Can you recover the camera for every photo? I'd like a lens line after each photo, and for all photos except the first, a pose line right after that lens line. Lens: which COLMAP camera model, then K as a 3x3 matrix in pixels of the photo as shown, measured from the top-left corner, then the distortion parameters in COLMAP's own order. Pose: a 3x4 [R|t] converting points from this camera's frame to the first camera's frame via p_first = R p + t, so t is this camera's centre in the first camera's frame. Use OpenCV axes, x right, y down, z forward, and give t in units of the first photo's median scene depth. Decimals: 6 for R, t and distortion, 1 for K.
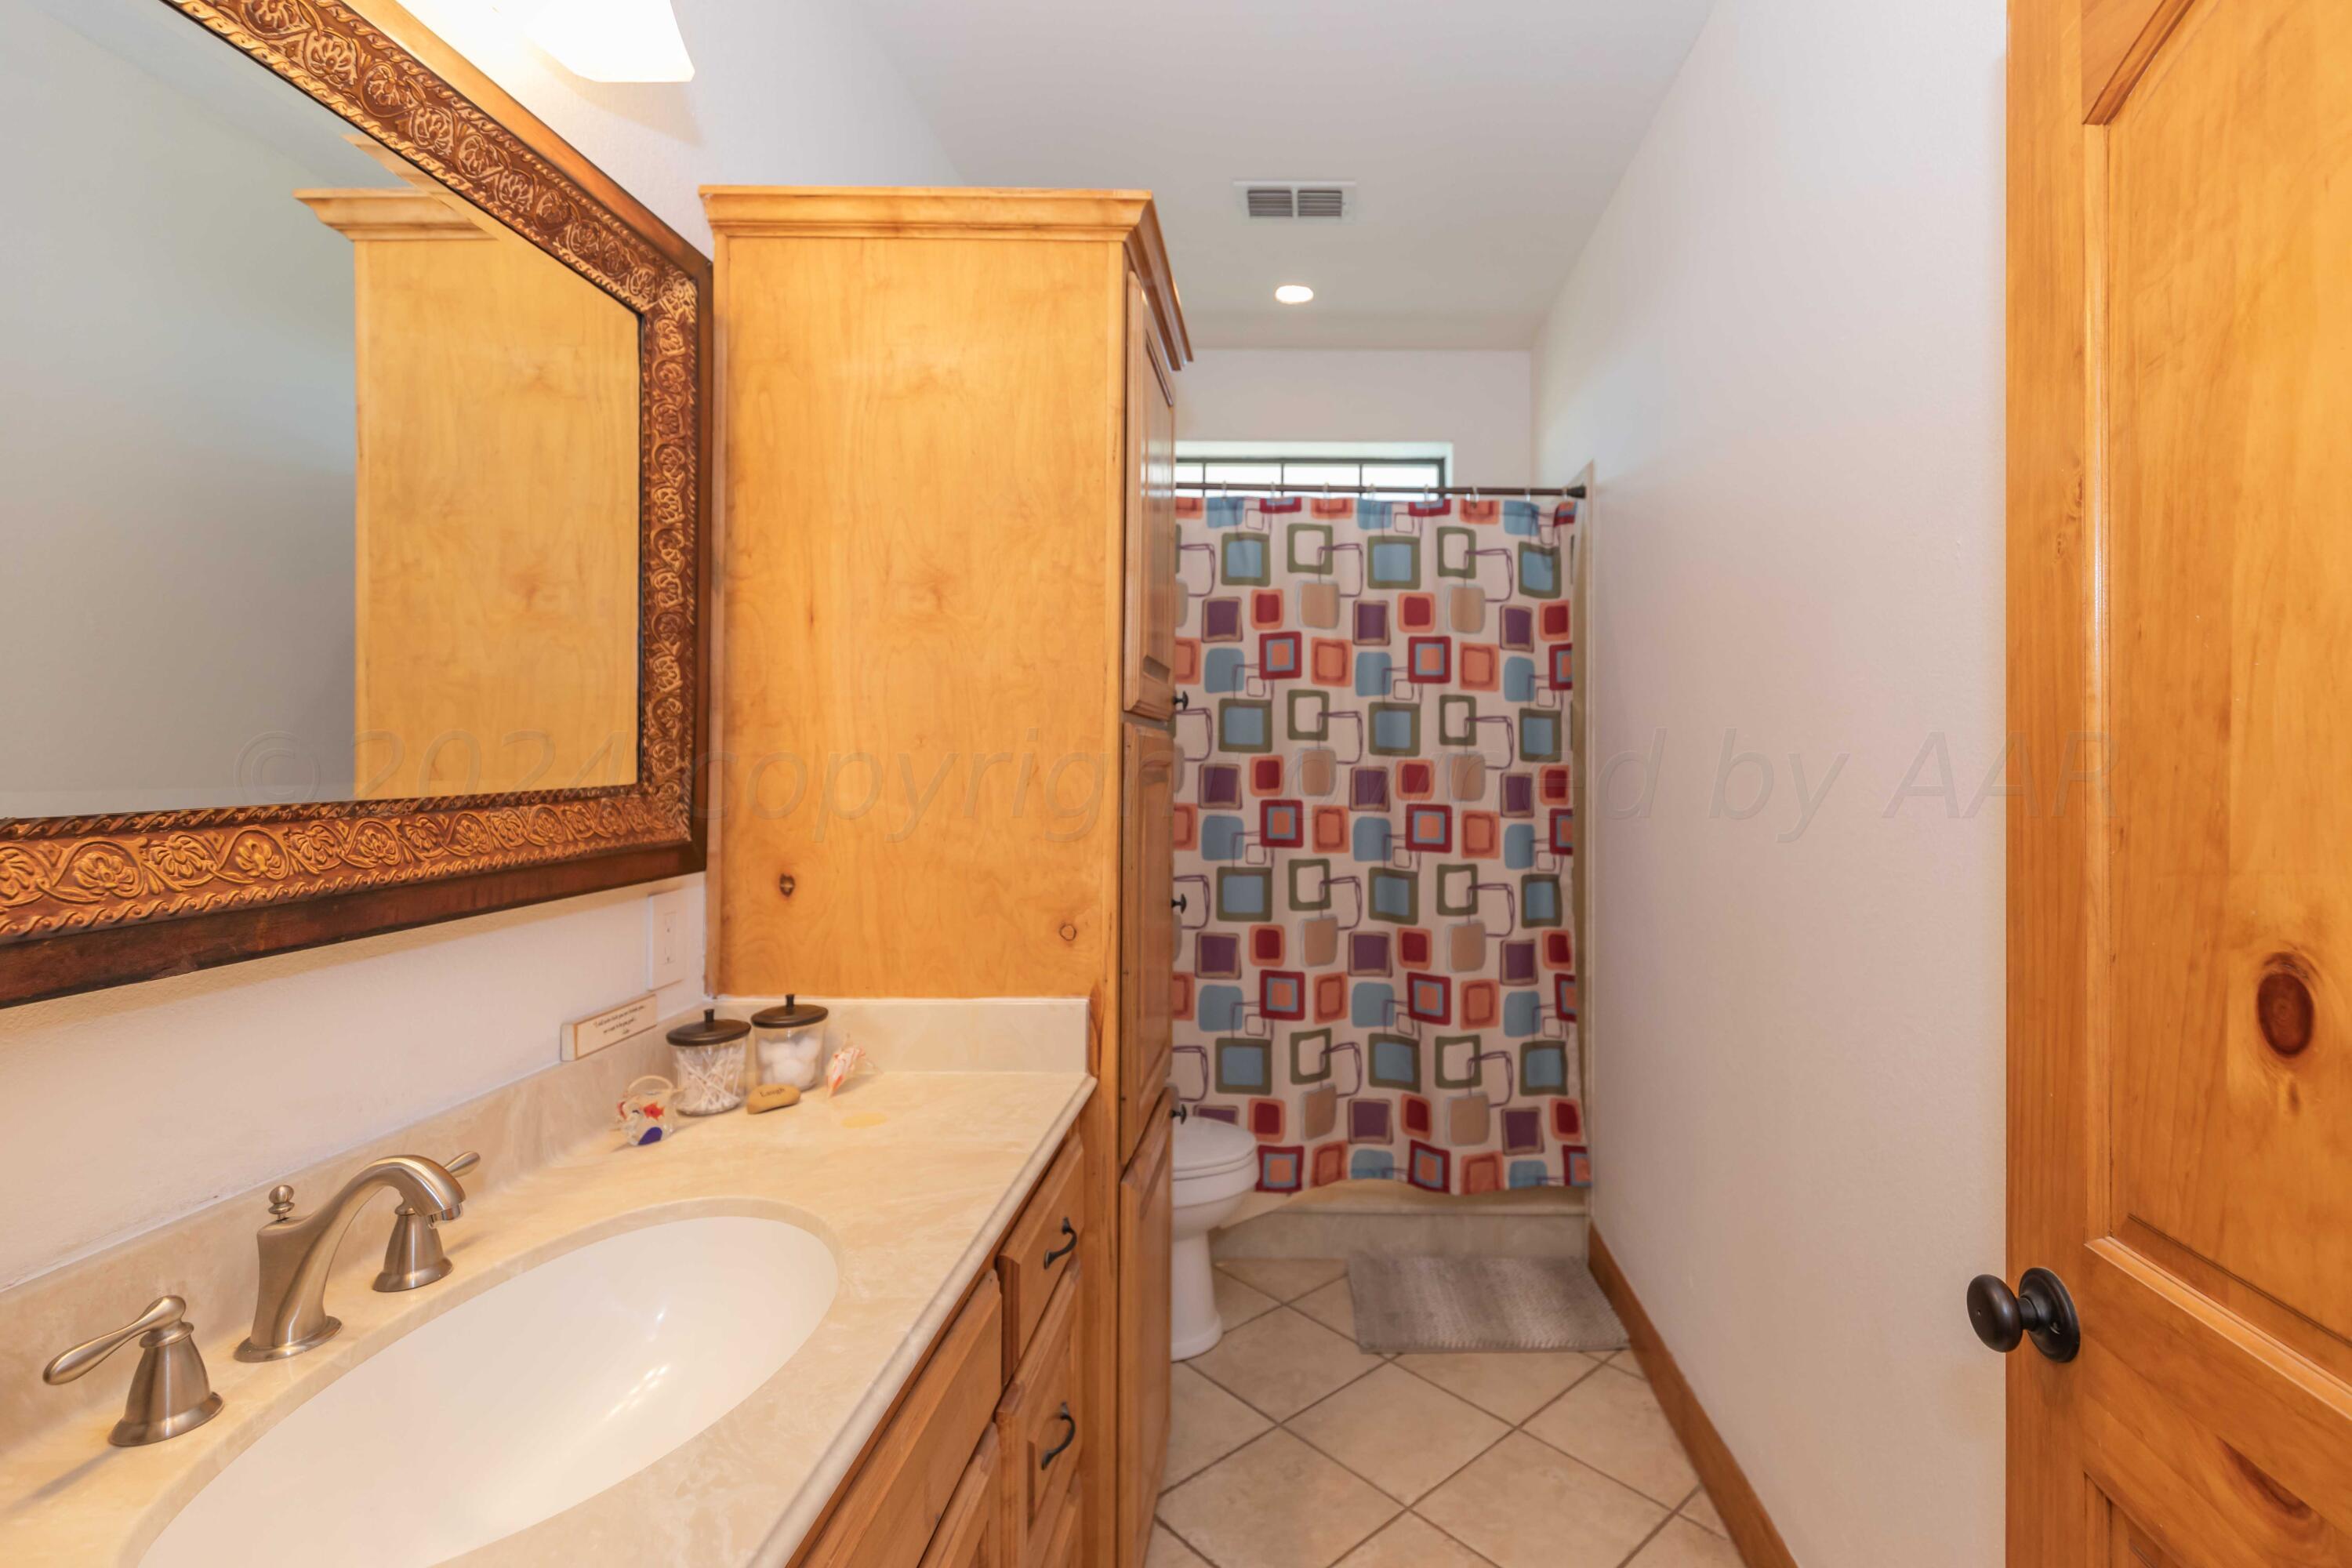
lens RADIAL K [[1233.0, 0, 1174.7], [0, 1233.0, 766.7], [0, 0, 1]] dist [0.001421, -0.002329]
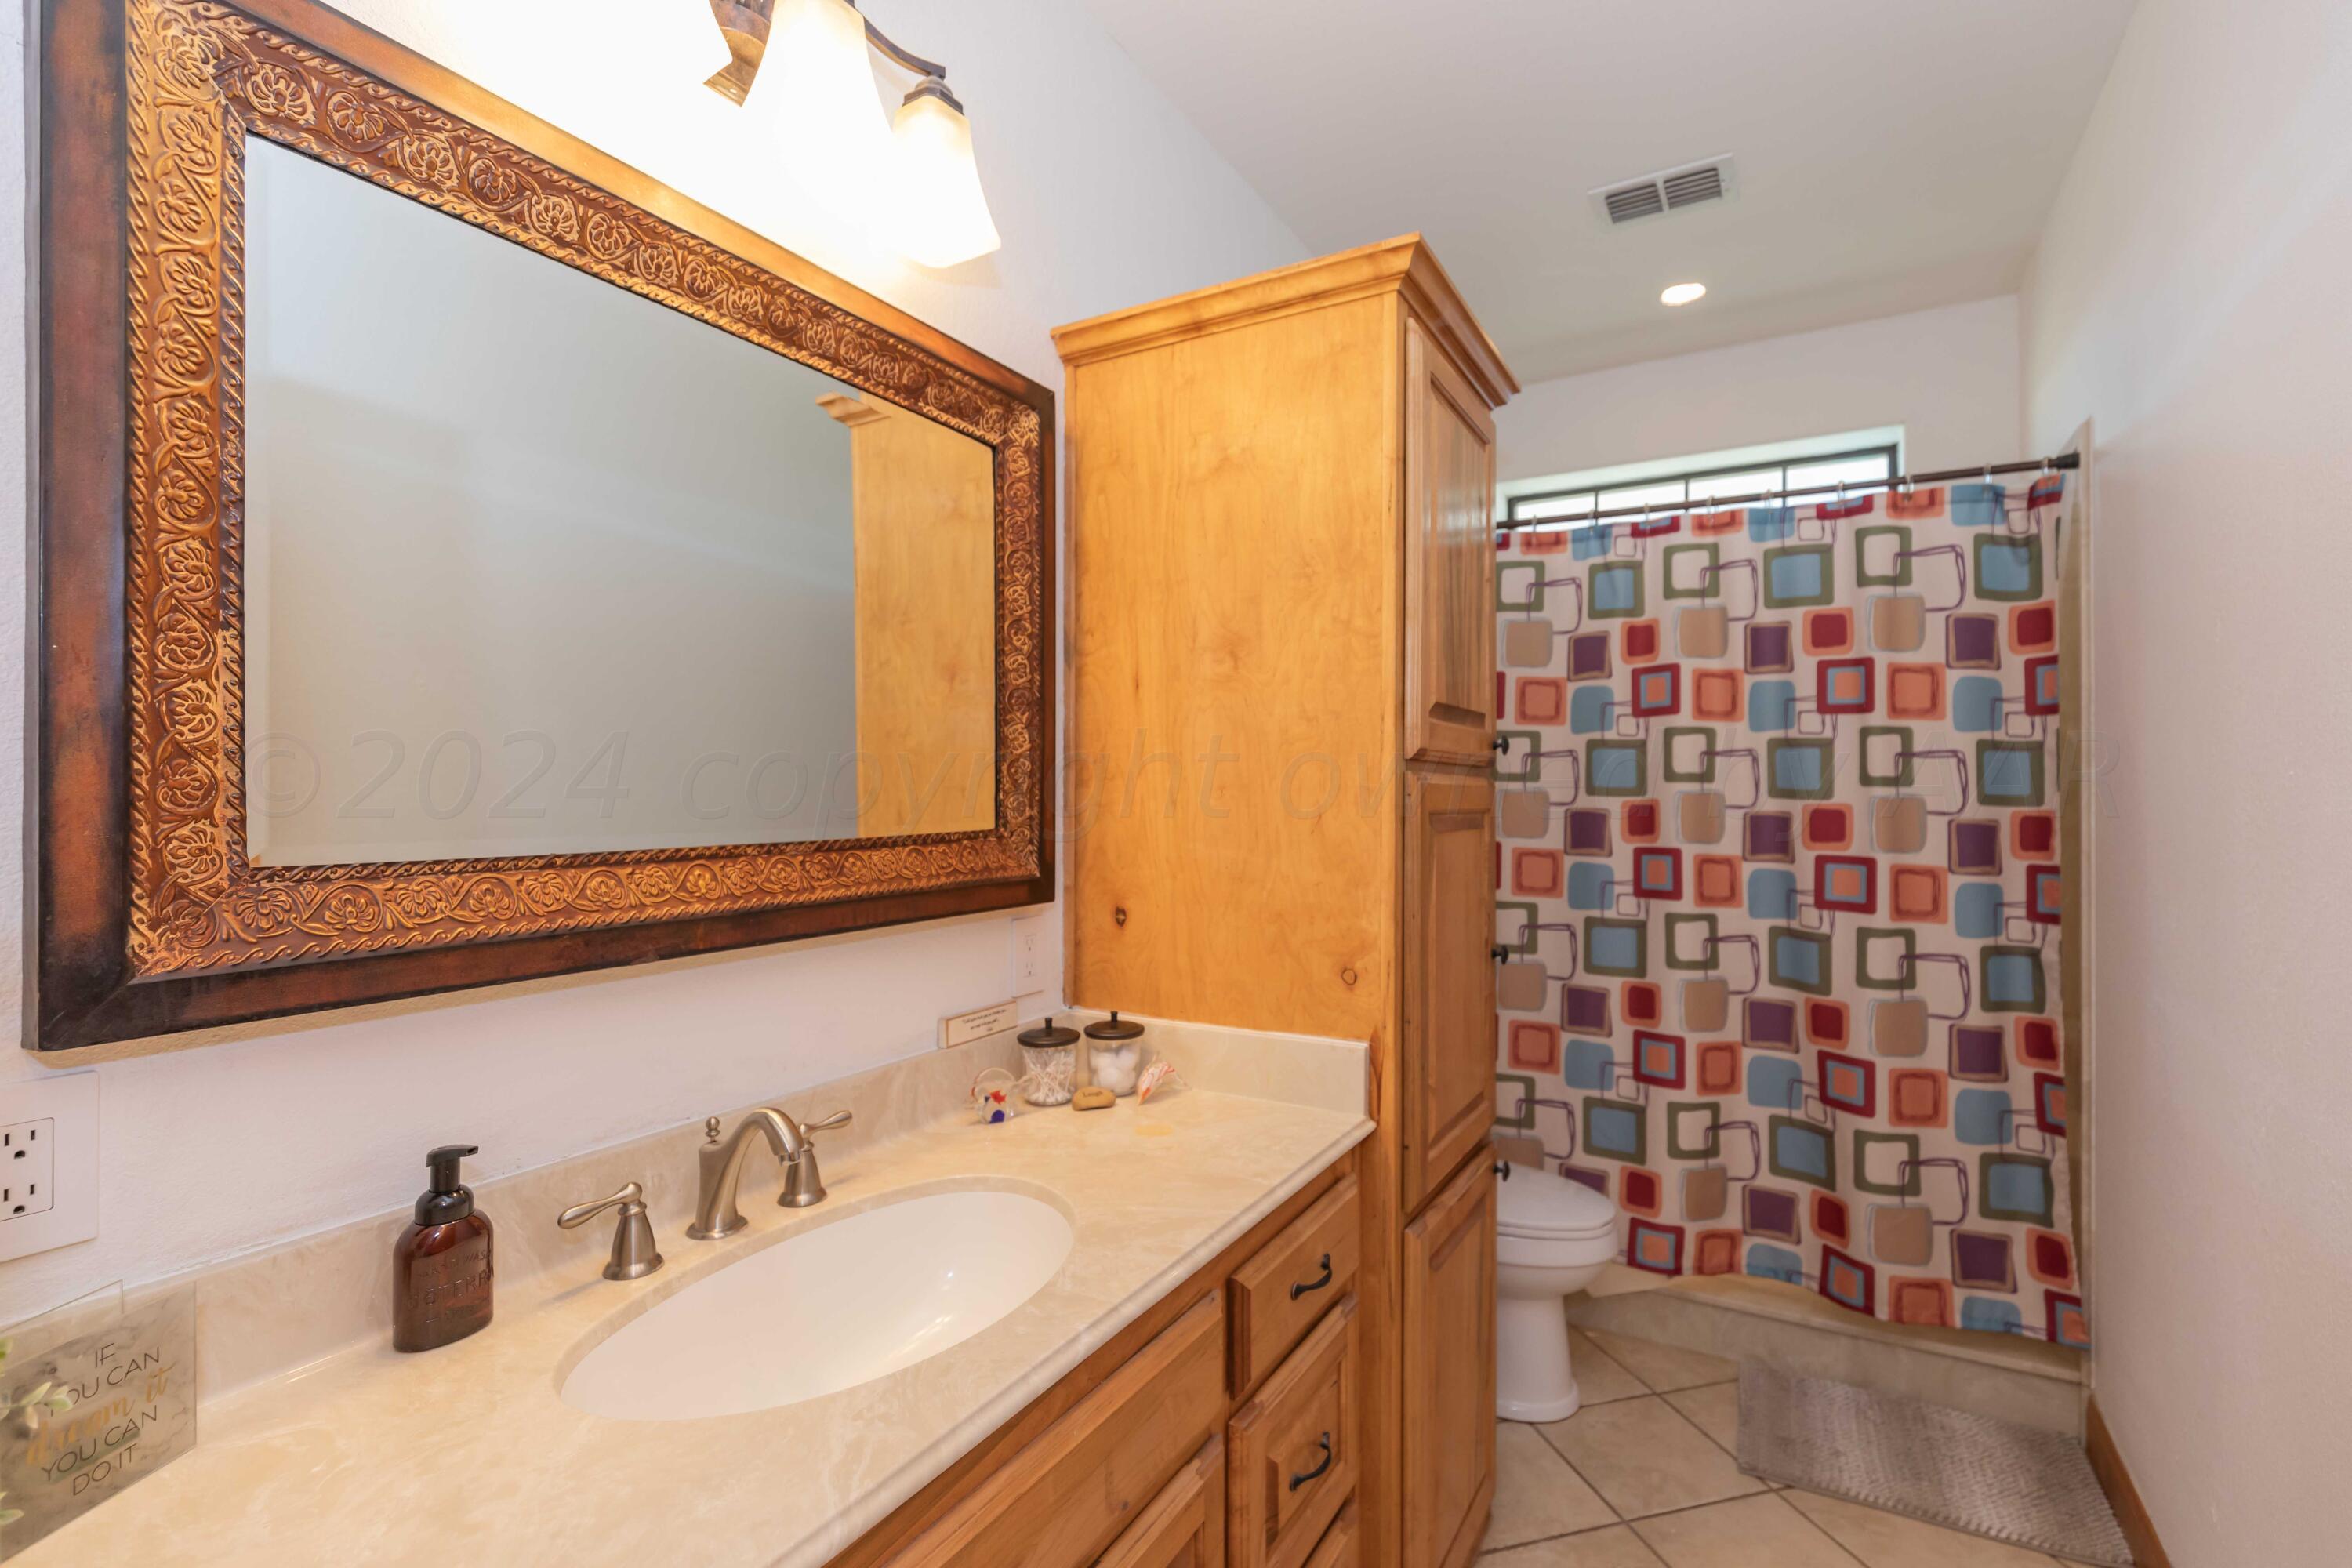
lens RADIAL K [[1102.5, 0, 1170.6], [0, 1102.5, 804.8], [0, 0, 1]] dist [-0.000544, -0.002405]
pose [[0.855030, -0.001575, -0.518576, 0.263305], [0.004784, 0.999977, 0.004851, -0.013997], [0.518556, -0.006628, 0.855018, 0.139137]]
